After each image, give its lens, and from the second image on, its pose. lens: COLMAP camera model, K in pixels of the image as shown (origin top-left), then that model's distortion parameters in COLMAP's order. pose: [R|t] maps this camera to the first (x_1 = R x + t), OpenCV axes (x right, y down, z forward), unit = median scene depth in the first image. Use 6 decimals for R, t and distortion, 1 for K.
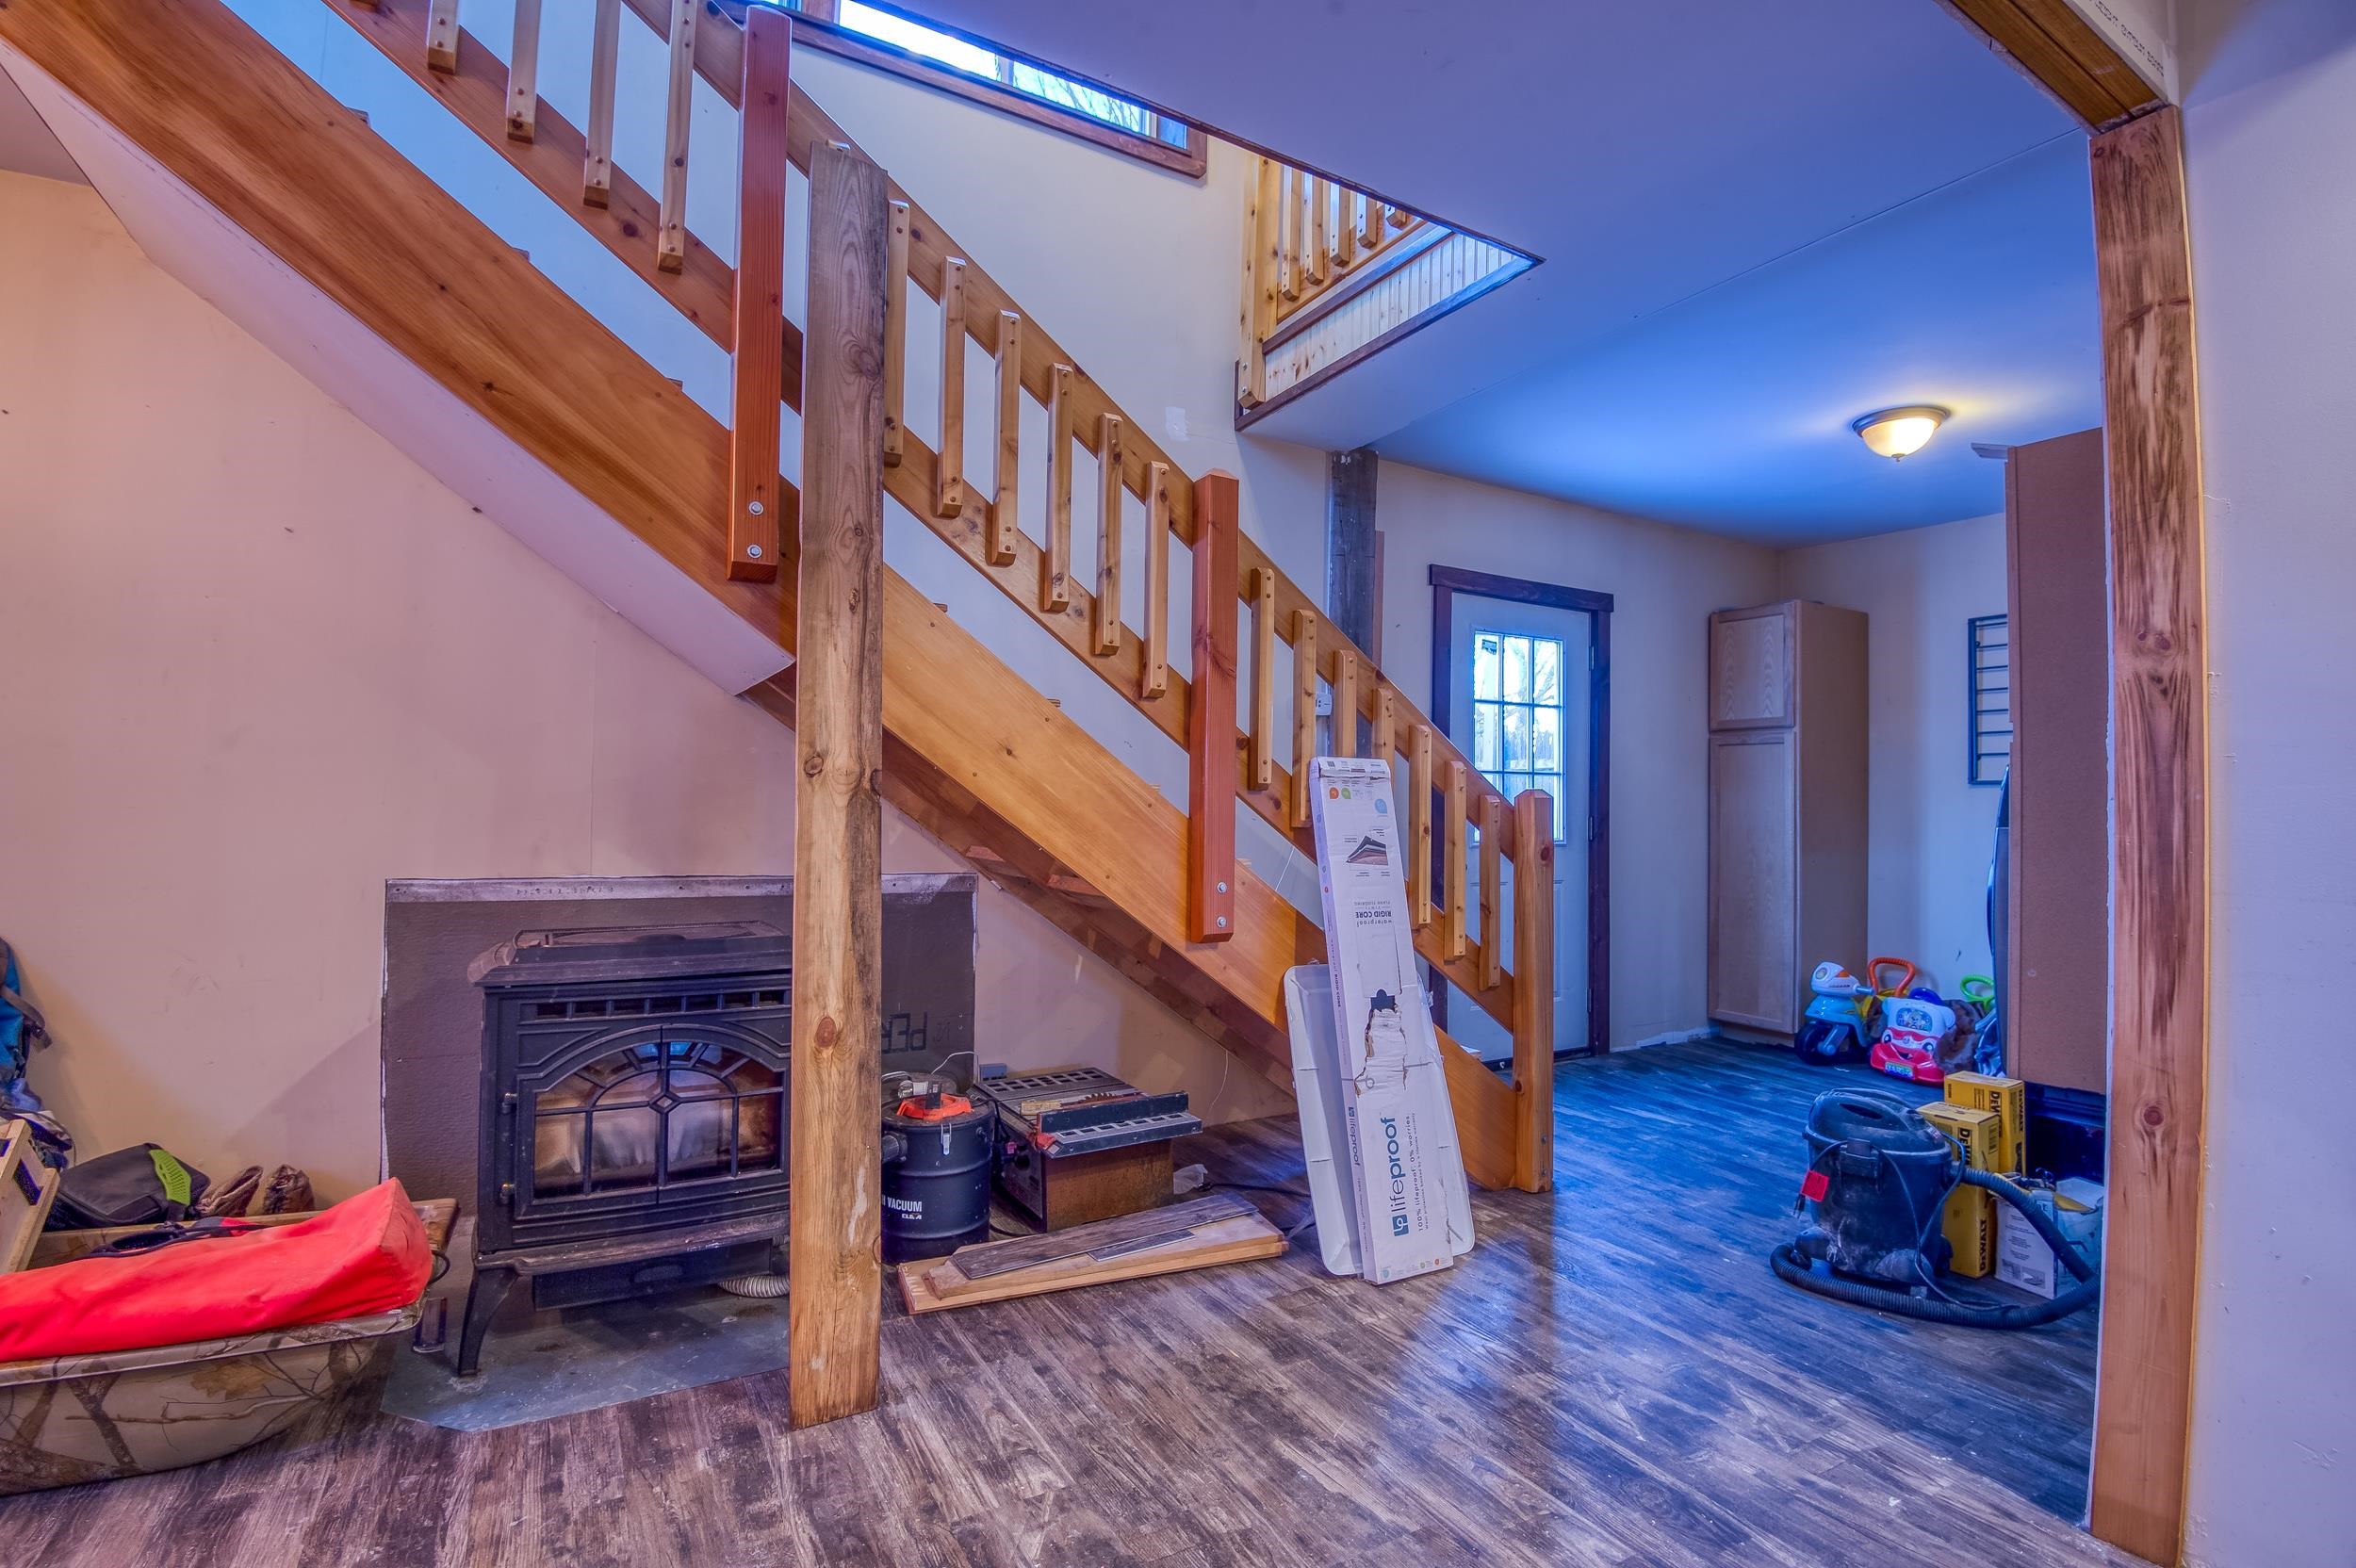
lens RADIAL K [[1097.0, 0, 1178.0], [0, 1097.0, 784.0], [0, 0, 1]] dist [0.001549, -0.018339]
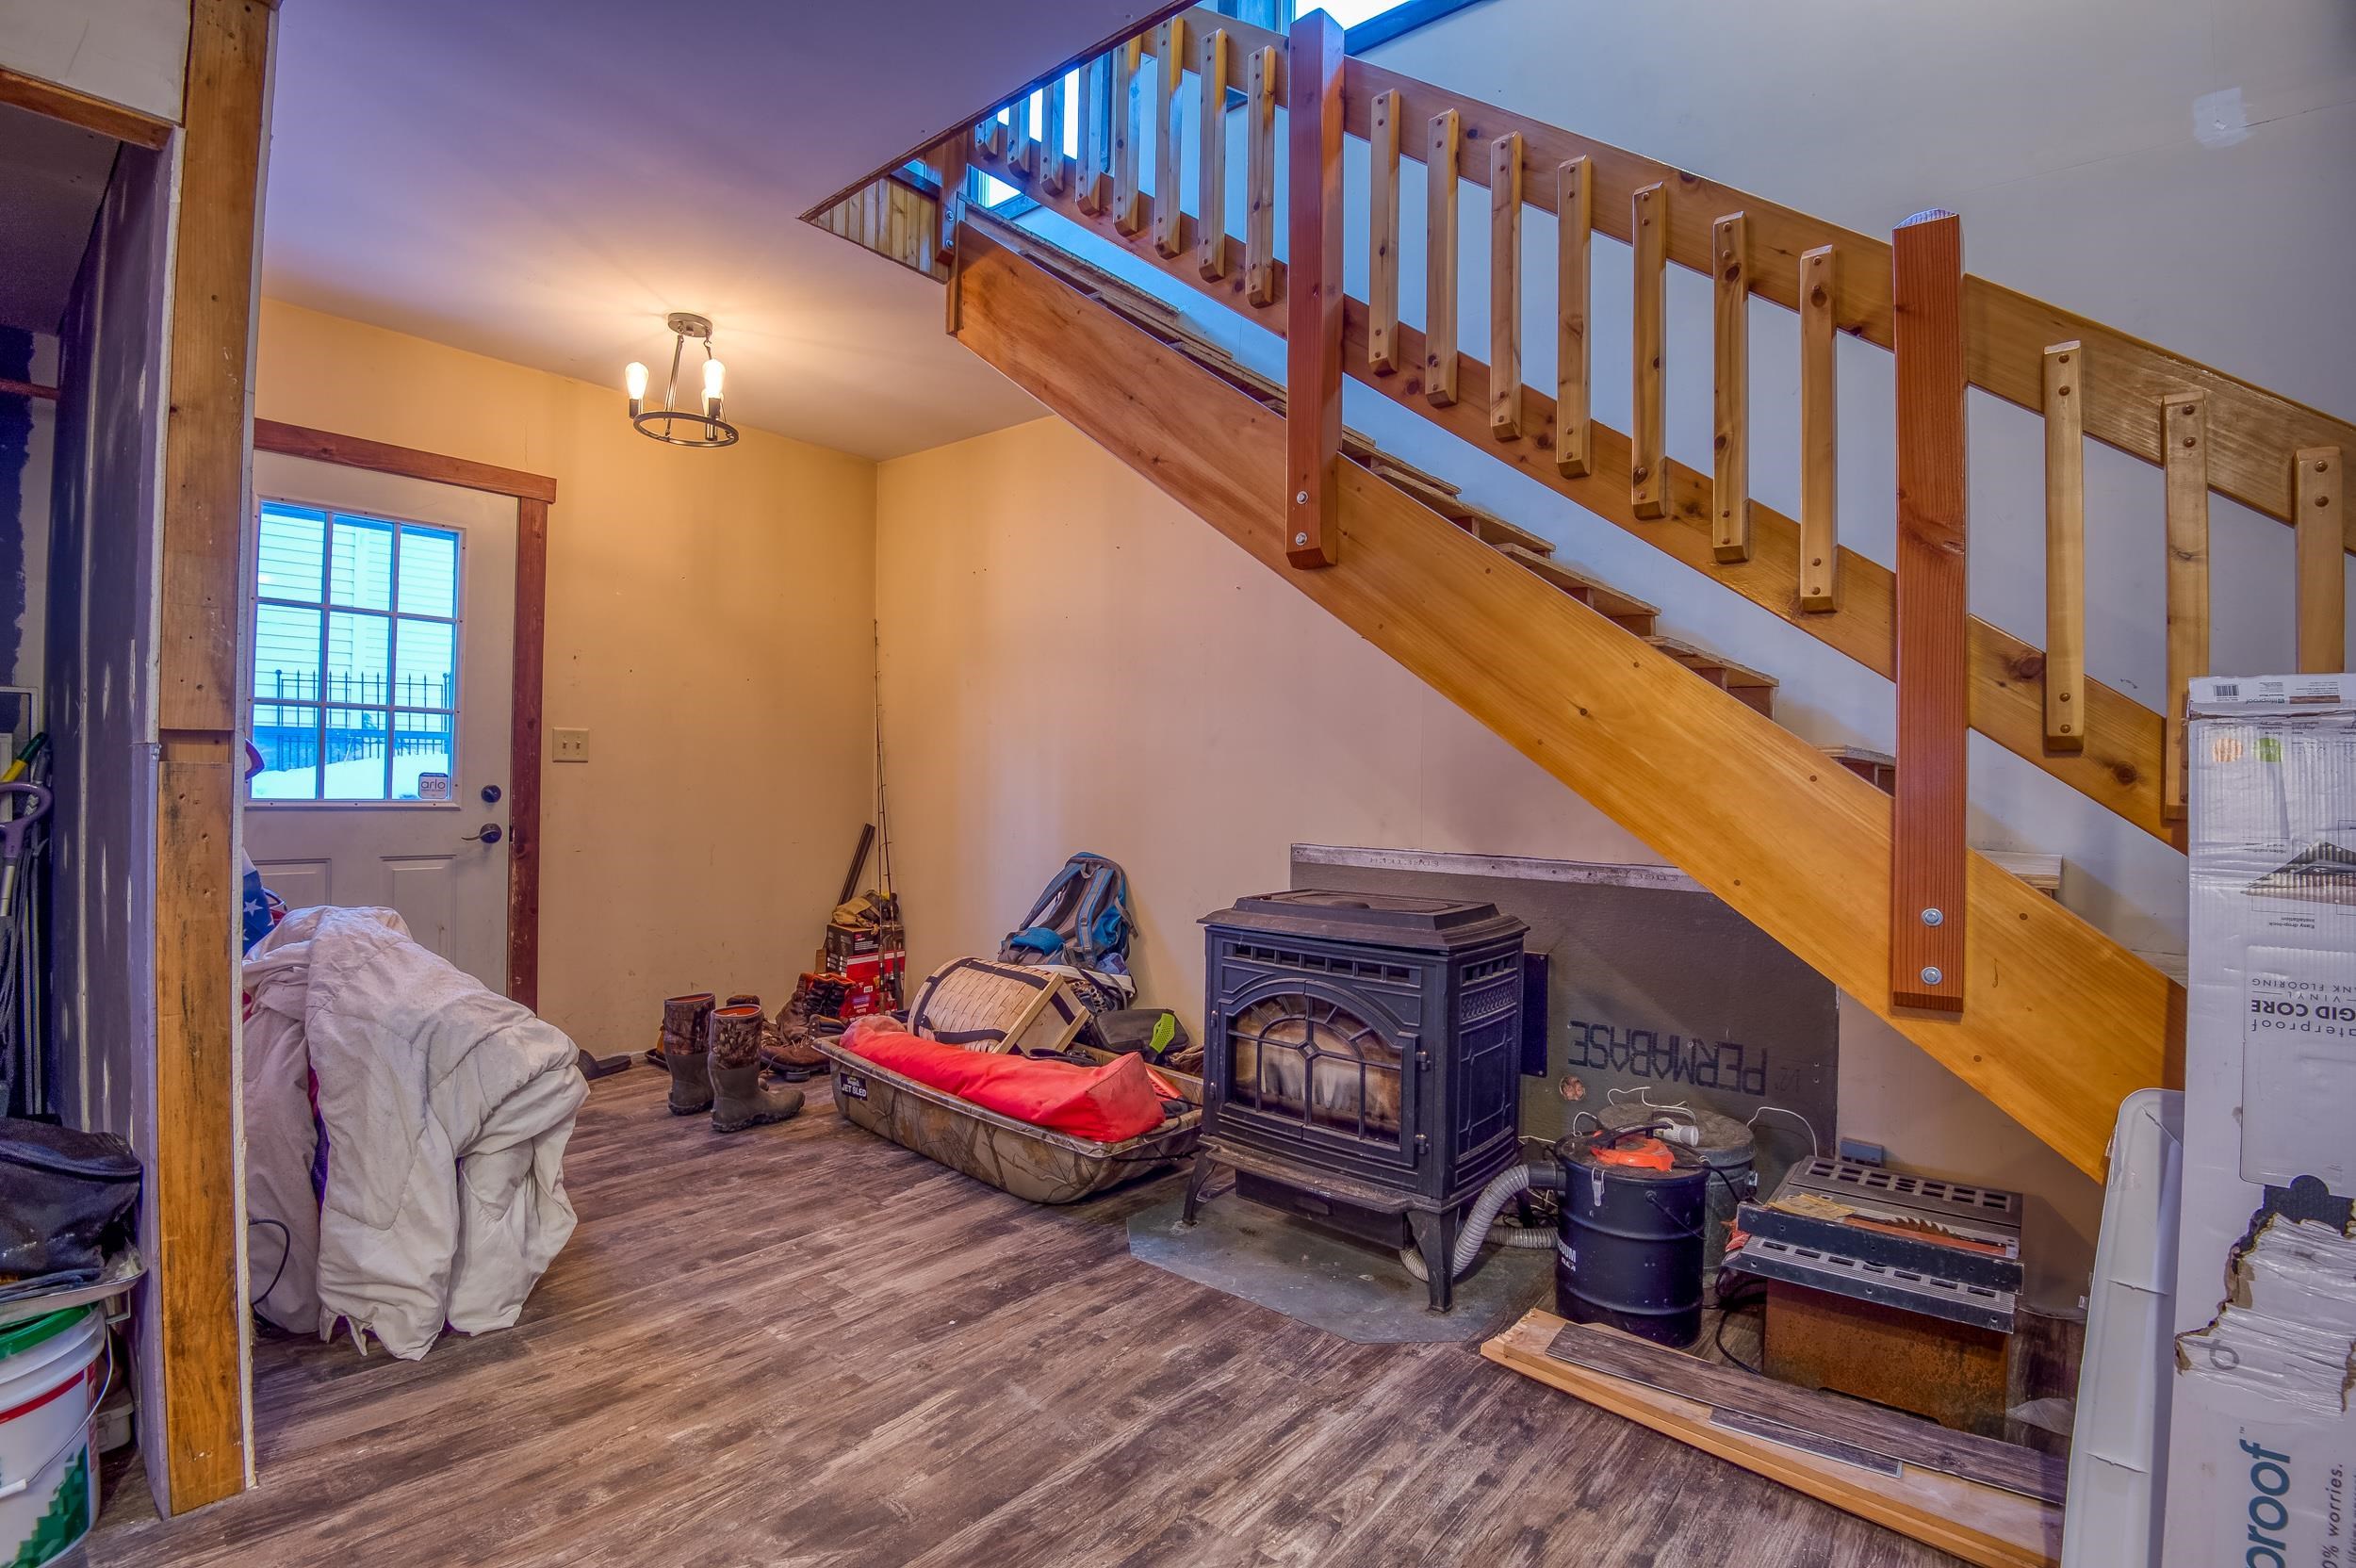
lens RADIAL K [[1097.0, 0, 1178.0], [0, 1097.0, 784.0], [0, 0, 1]] dist [0.001549, -0.018339]
pose [[0.358890, -0.007889, -0.933346, 0.447982], [0.012469, 0.999916, -0.003657, 0.020318], [0.933296, -0.010325, 0.358958, 0.415732]]
